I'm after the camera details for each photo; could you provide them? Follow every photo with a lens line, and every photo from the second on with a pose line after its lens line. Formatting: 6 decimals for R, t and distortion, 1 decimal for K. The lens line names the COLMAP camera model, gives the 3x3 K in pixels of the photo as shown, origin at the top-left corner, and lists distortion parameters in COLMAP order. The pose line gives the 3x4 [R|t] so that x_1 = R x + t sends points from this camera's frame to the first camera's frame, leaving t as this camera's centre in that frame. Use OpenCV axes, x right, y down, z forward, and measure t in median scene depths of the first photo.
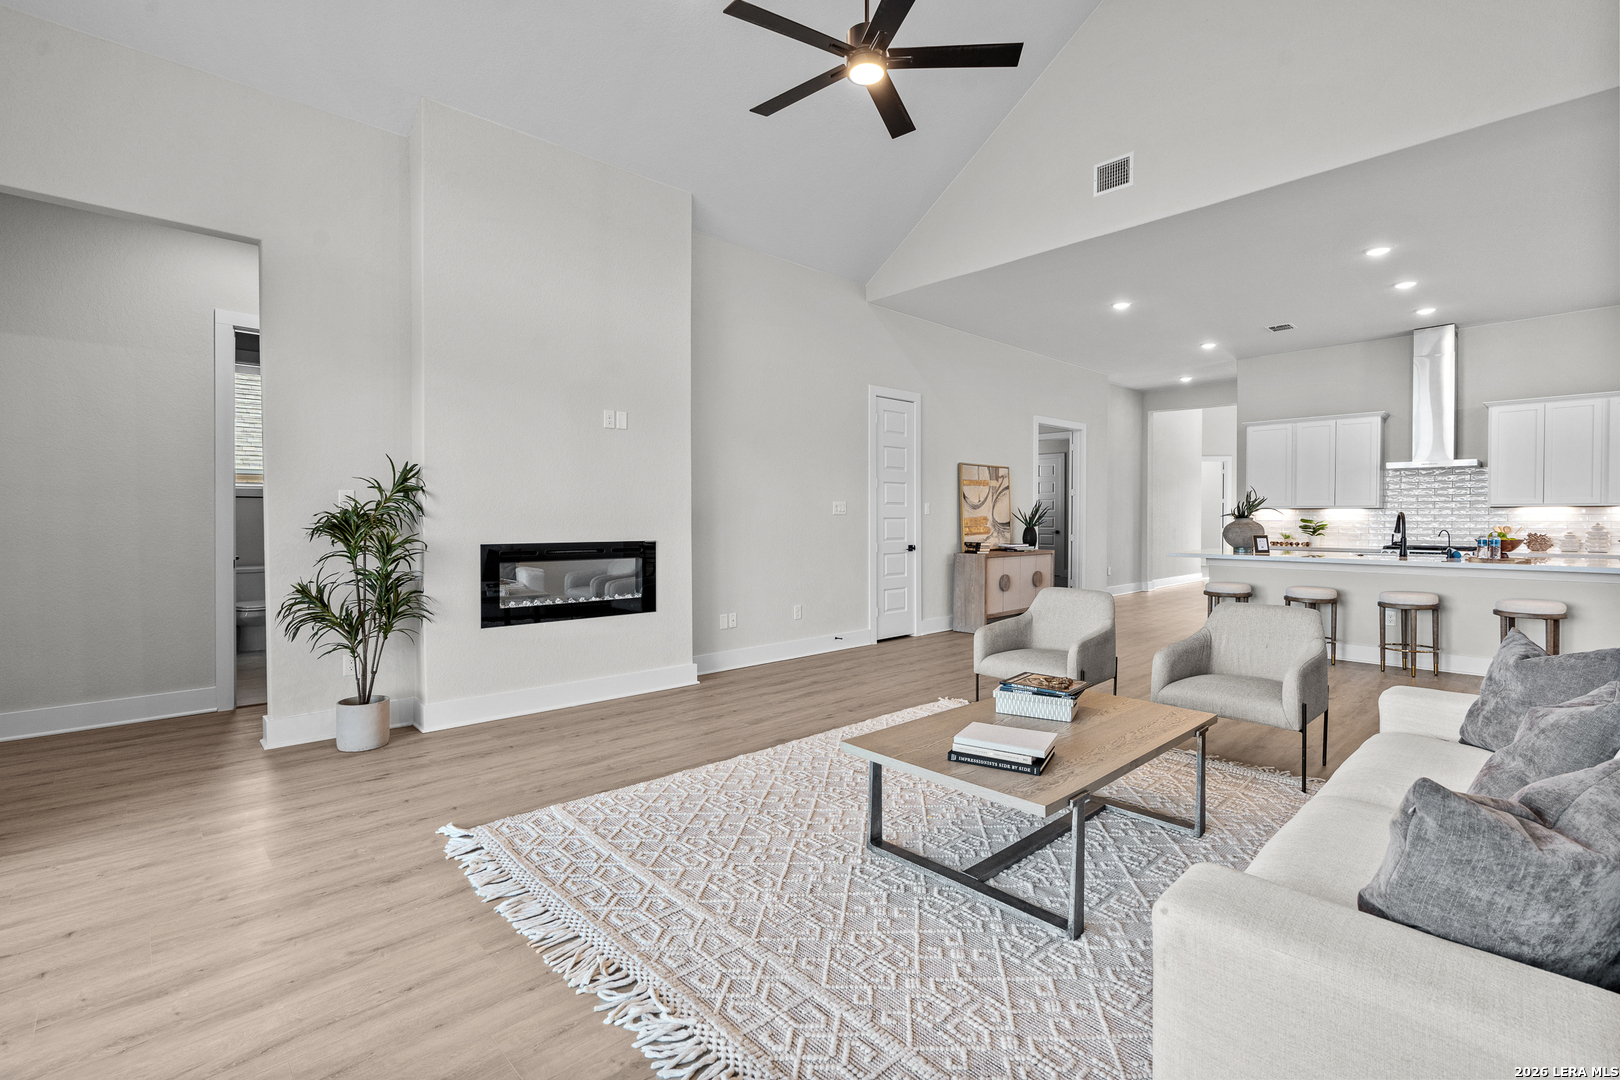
lens RADIAL K [[736.3, 0, 802.4], [0, 736.3, 549.3], [0, 0, 1]] dist [-0.004175, -0.000721]
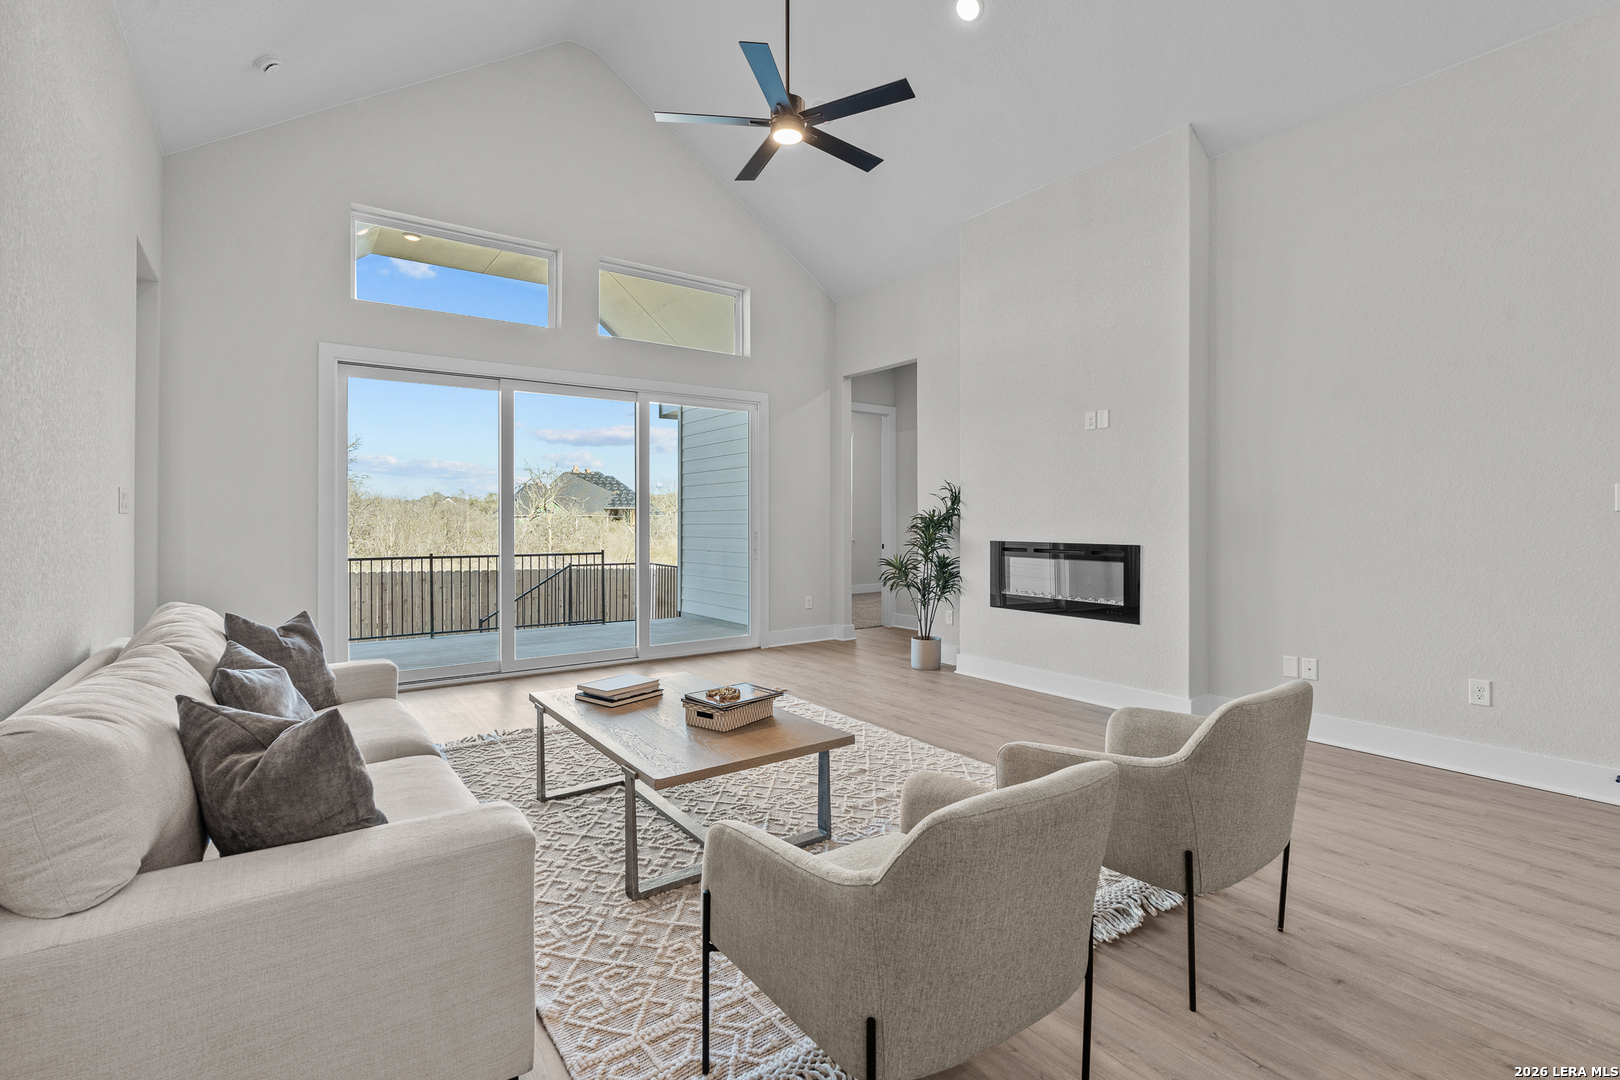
lens RADIAL K [[736.3, 0, 803.6], [0, 736.3, 531.2], [0, 0, 1]] dist [-0.004175, -0.000721]
pose [[-0.149081, 0.008645, -0.988787, 0.861169], [-0.037038, 0.999211, 0.014320, -0.029564], [0.988131, 0.038758, -0.148643, 0.843484]]
